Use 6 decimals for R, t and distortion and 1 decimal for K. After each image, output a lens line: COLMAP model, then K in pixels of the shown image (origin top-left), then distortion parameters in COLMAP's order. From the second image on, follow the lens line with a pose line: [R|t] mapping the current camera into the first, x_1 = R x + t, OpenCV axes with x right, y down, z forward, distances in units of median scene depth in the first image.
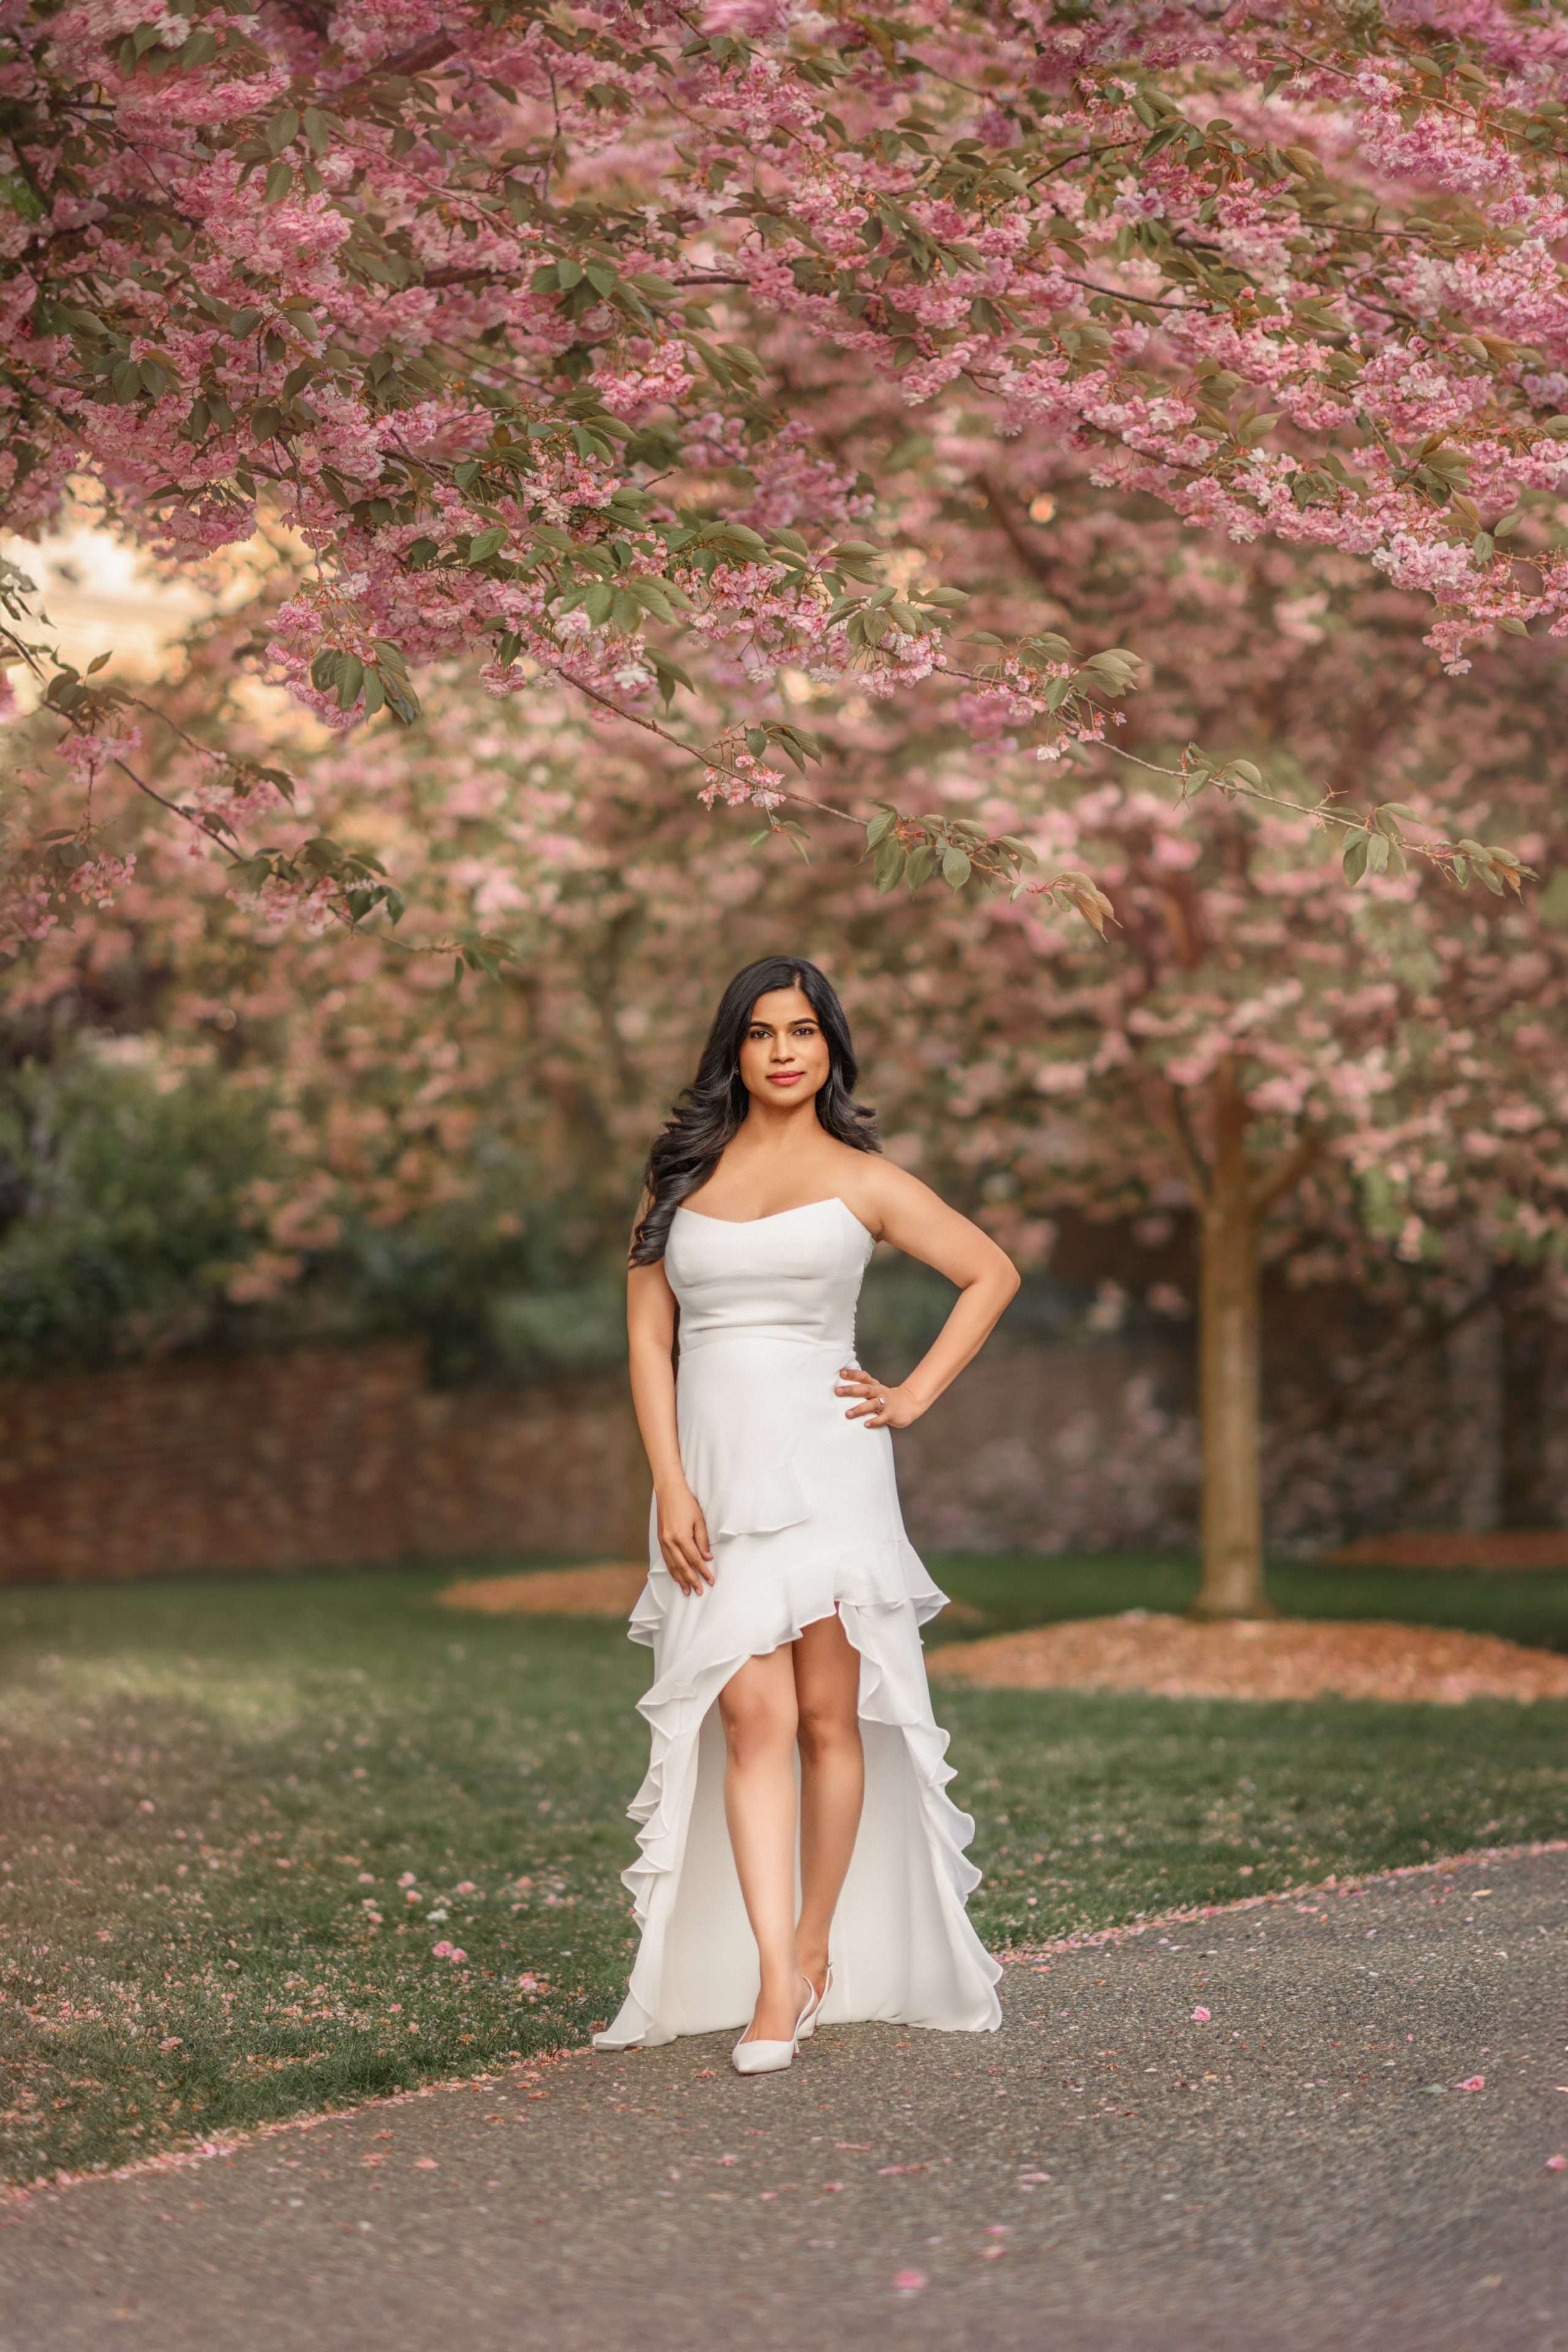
lens RADIAL K [[5668.0, 0, 902.5], [0, 5668.0, 1174.8], [0, 0, 1]] dist [0.019860, -0.143613]
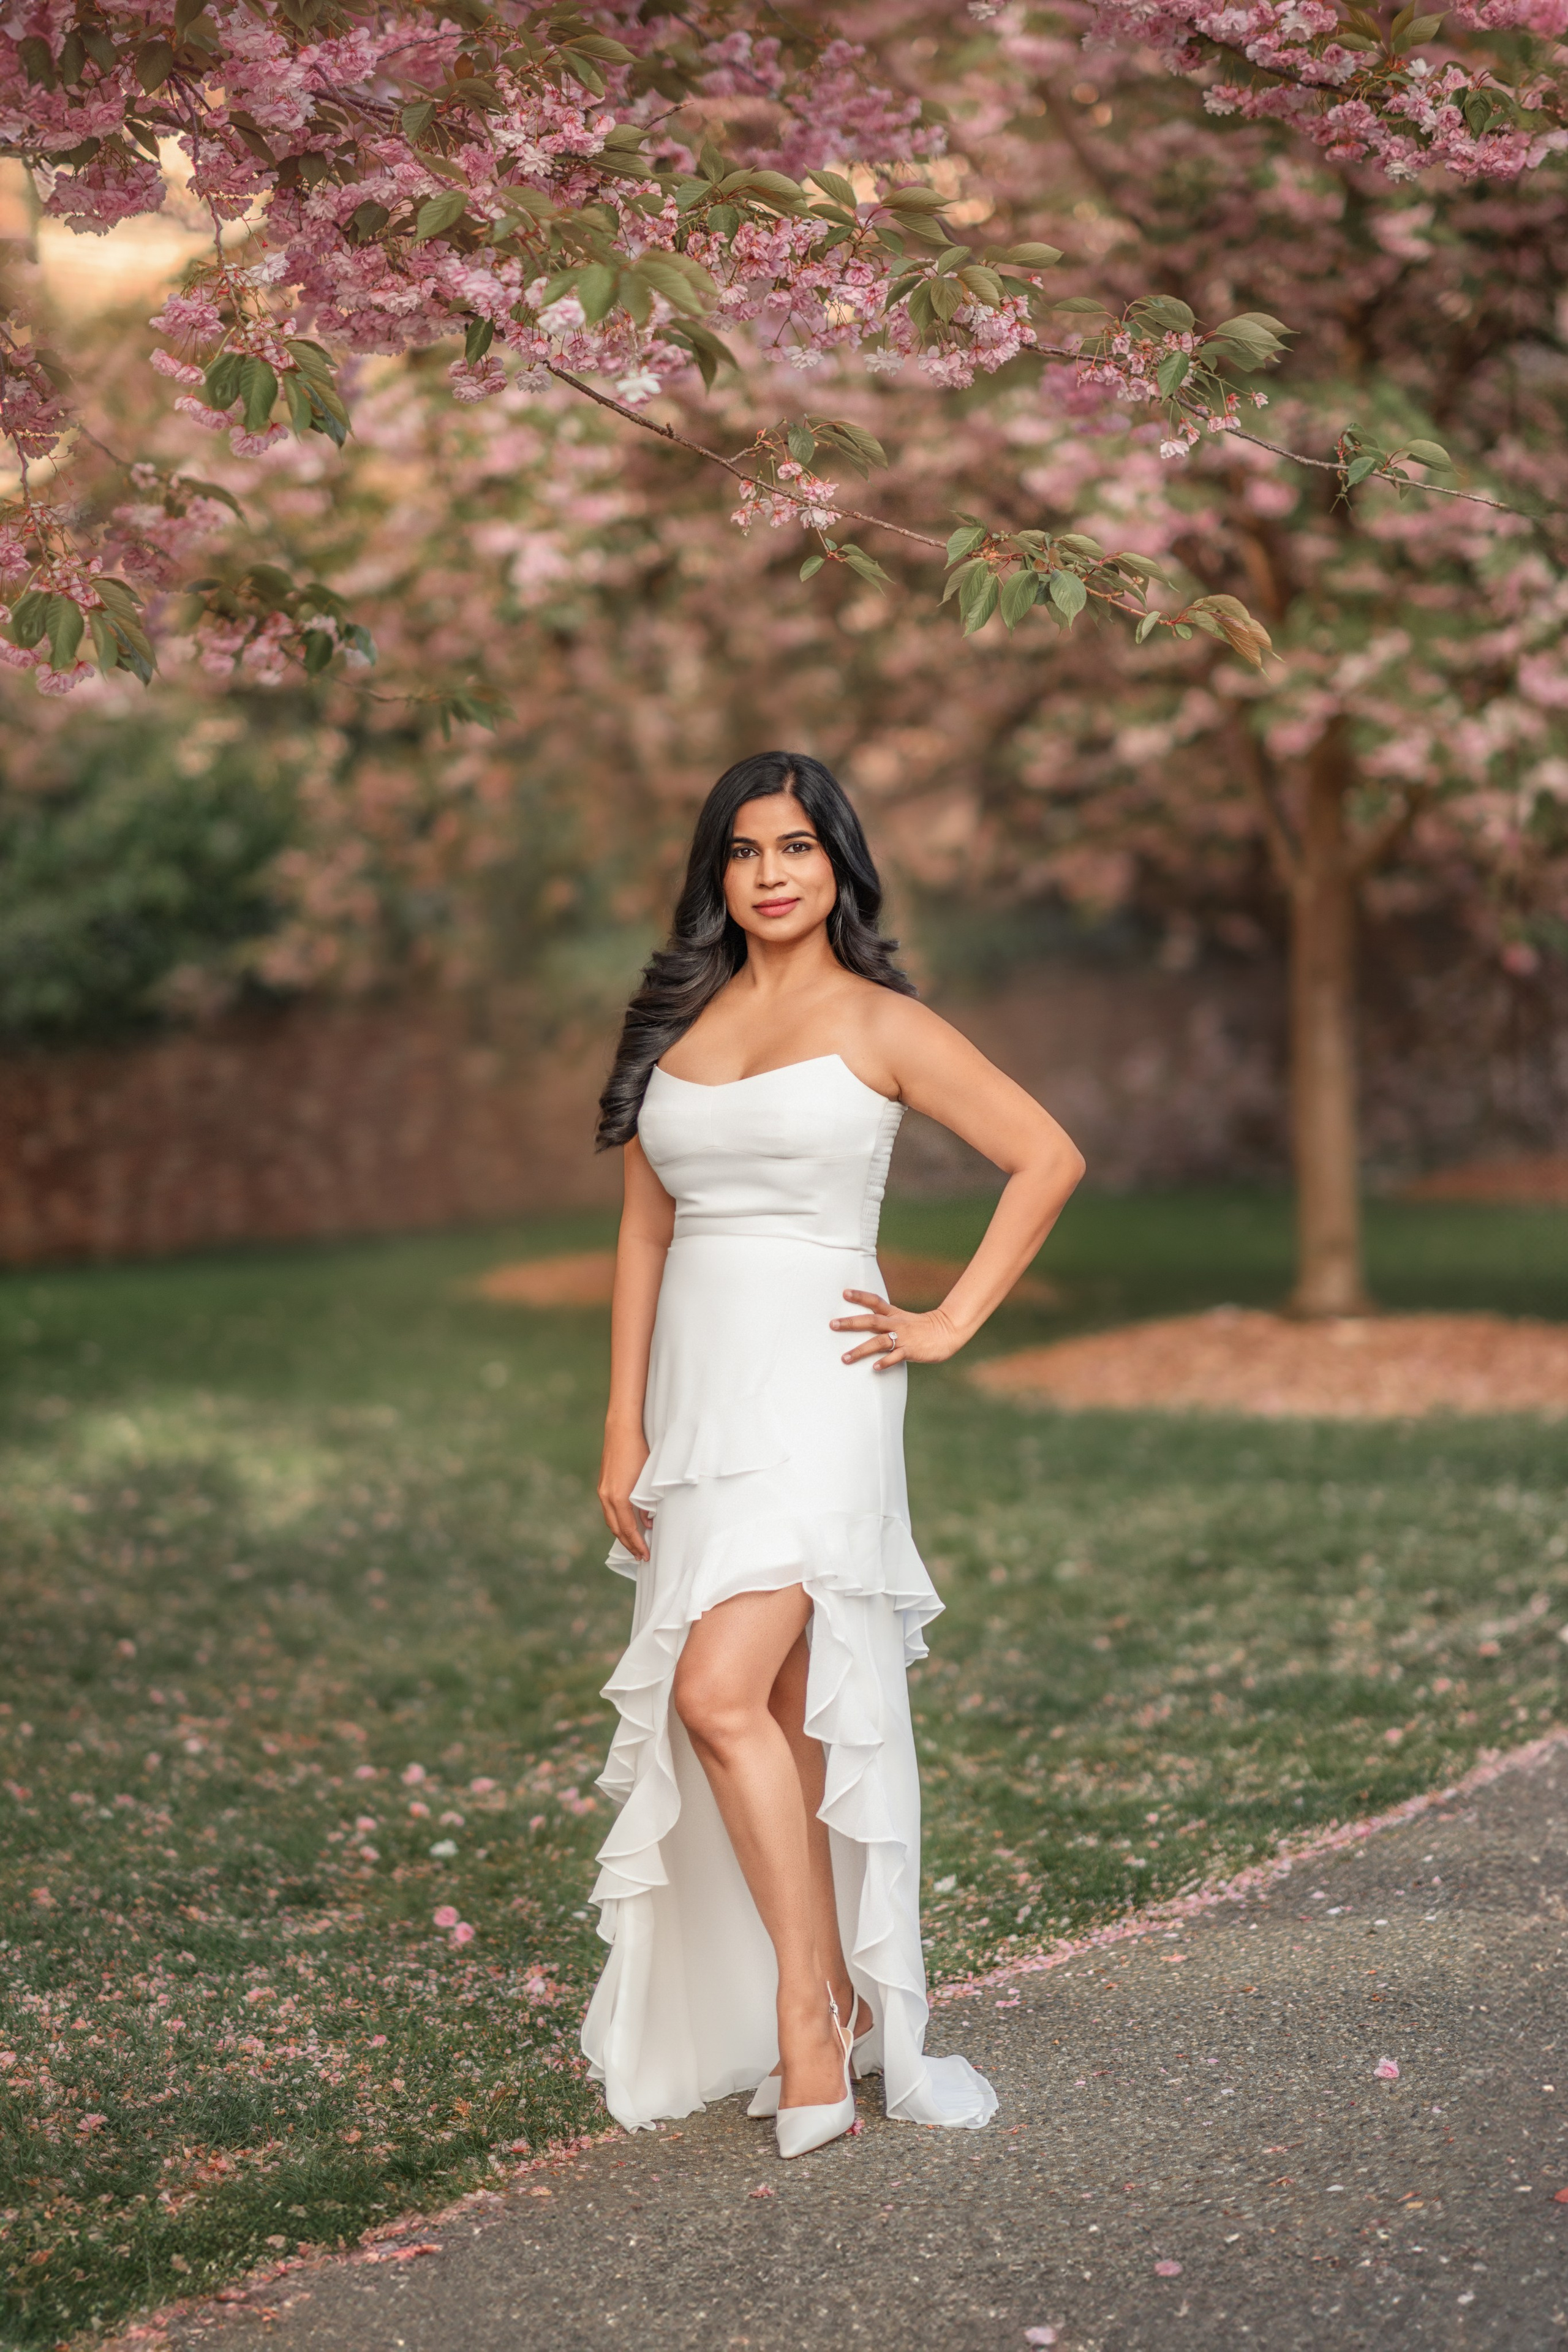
lens RADIAL K [[5385.7, 0, 784.1], [0, 5385.7, 1178.9], [0, 0, 1]] dist [-0.138501, 0.320762]
pose [[0.999367, -0.015173, -0.032182, -0.004095], [0.017753, 0.996518, 0.081466, -0.028393], [0.030834, -0.081986, 0.996156, 0.193822]]
